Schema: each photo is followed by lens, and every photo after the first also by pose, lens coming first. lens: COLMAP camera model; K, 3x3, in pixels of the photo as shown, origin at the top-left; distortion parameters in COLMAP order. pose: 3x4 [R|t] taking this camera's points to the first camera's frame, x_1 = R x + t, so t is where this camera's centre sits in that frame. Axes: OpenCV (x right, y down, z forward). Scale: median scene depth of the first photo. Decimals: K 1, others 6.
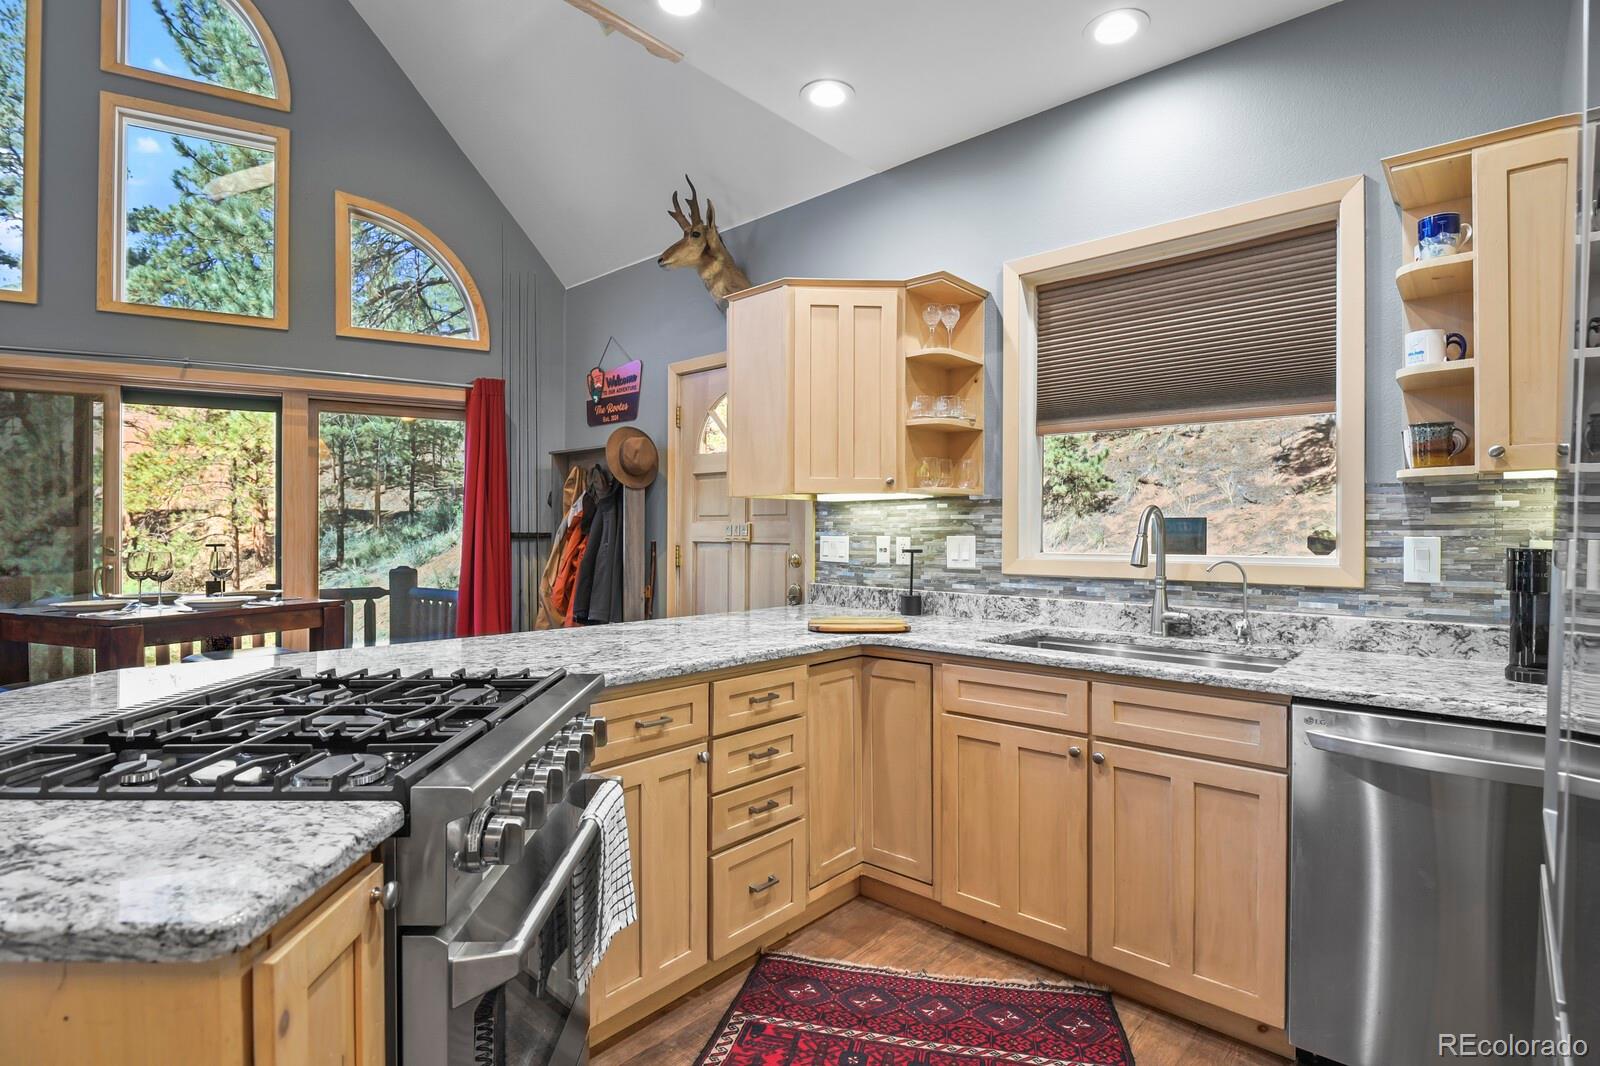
lens RADIAL K [[792.9, 0, 807.5], [0, 792.9, 537.6], [0, 0, 1]] dist [-0.002116, -0.000529]
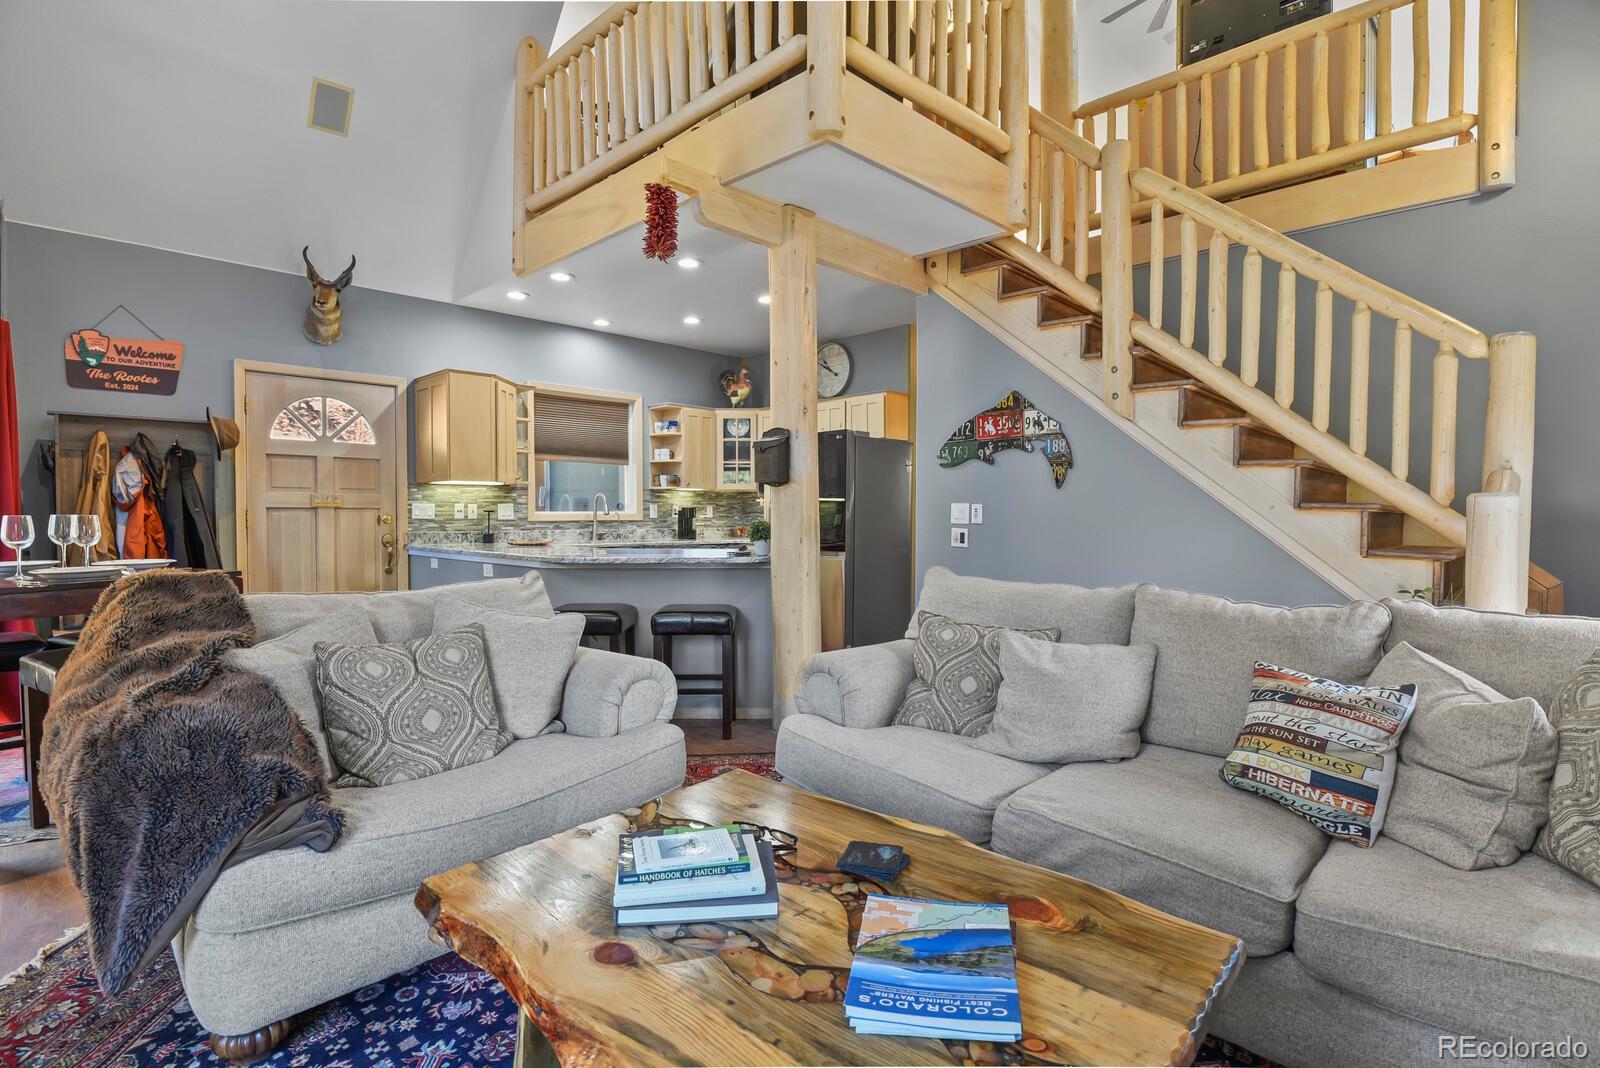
lens RADIAL K [[775.1, 0, 810.7], [0, 775.1, 533.6], [0, 0, 1]] dist [-0.008801, -0.005118]
pose [[0.038063, -0.030290, 0.998816, -1.613366], [0.003326, 0.999539, 0.030185, 0.015371], [-0.999270, 0.002173, 0.038146, 0.109469]]
